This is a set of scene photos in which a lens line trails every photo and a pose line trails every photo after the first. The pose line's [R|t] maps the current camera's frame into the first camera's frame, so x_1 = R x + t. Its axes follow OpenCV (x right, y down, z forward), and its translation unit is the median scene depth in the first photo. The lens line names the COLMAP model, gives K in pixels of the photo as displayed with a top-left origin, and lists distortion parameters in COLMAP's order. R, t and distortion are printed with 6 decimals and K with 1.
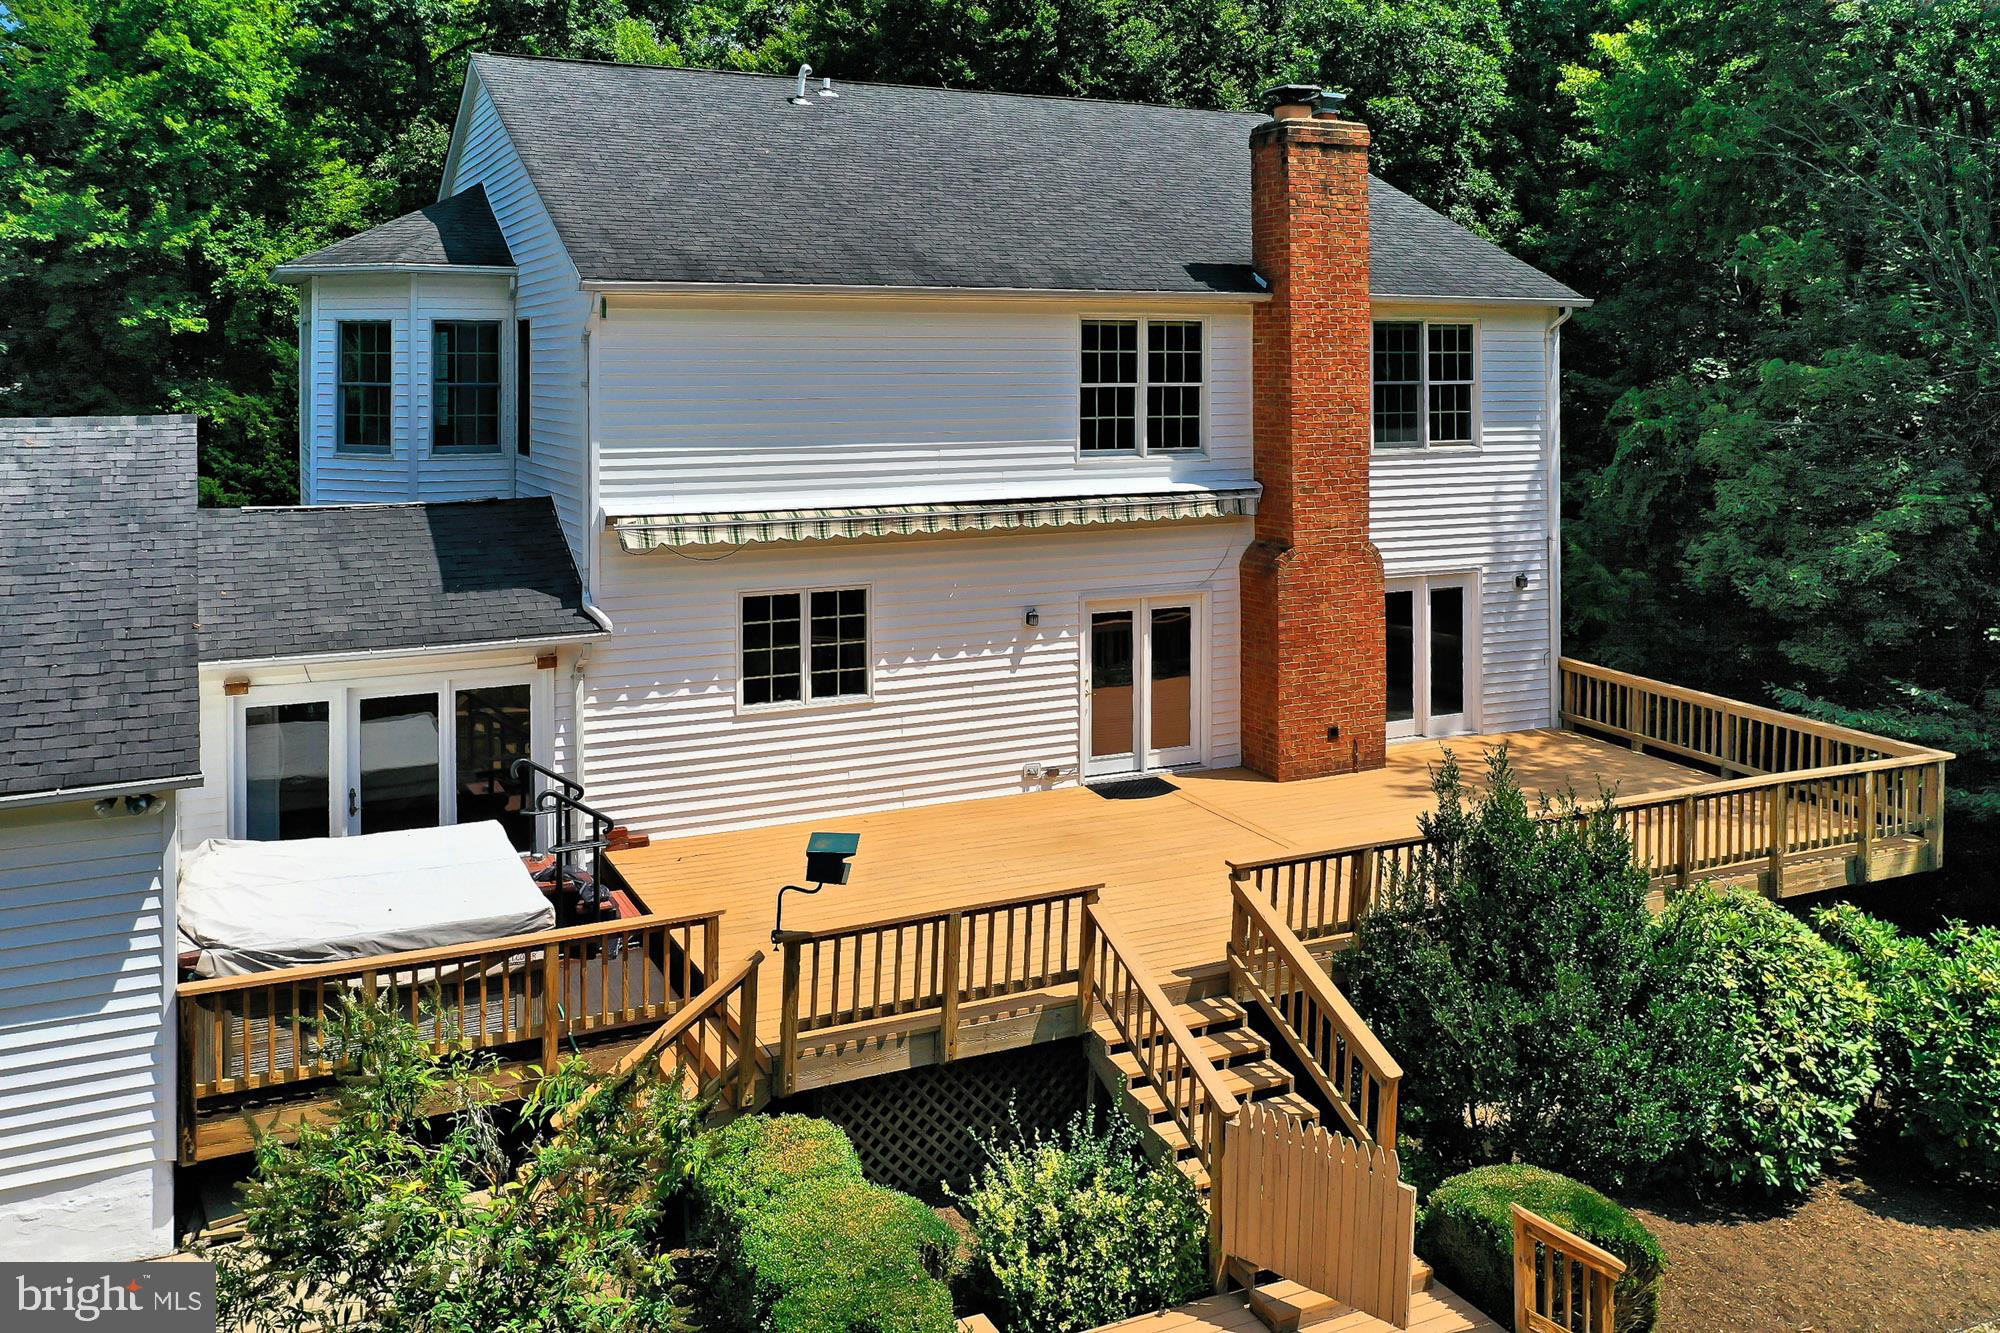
lens RADIAL K [[1610.3, 0, 889.1], [0, 1610.3, 409.9], [0, 0, 1]] dist [-0.053906, 0.005541]
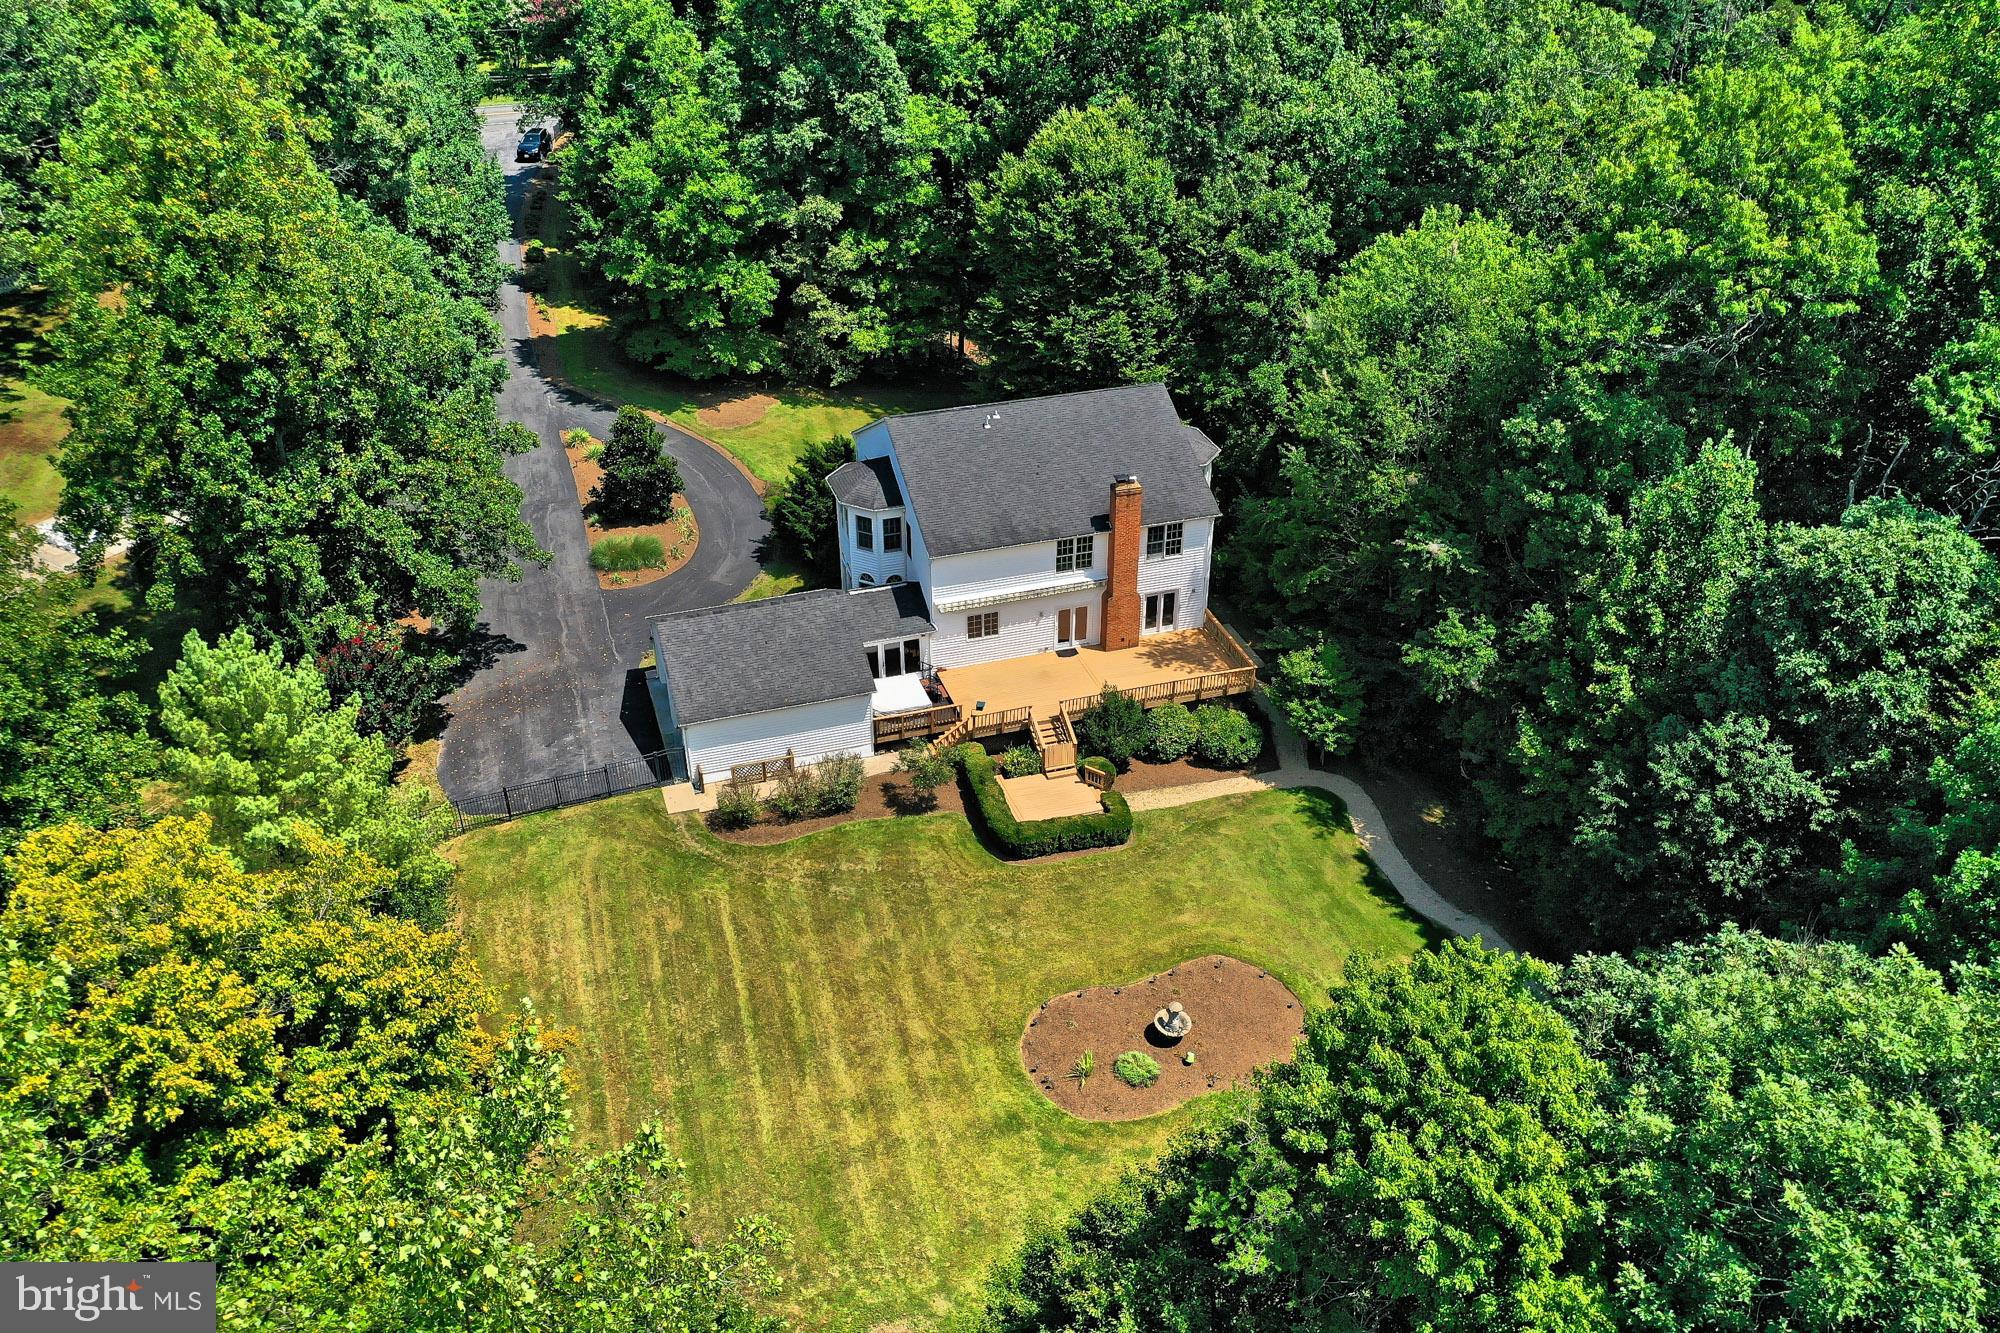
lens RADIAL K [[1610.3, 0, 991.7], [0, 1610.3, 653.7], [0, 0, 1]] dist [-0.053906, 0.005541]
pose [[0.995752, 0.051739, -0.076168, 0.263643], [-0.009343, 0.879709, 0.475420, -1.599590], [0.091603, -0.472689, 0.876456, -2.421778]]
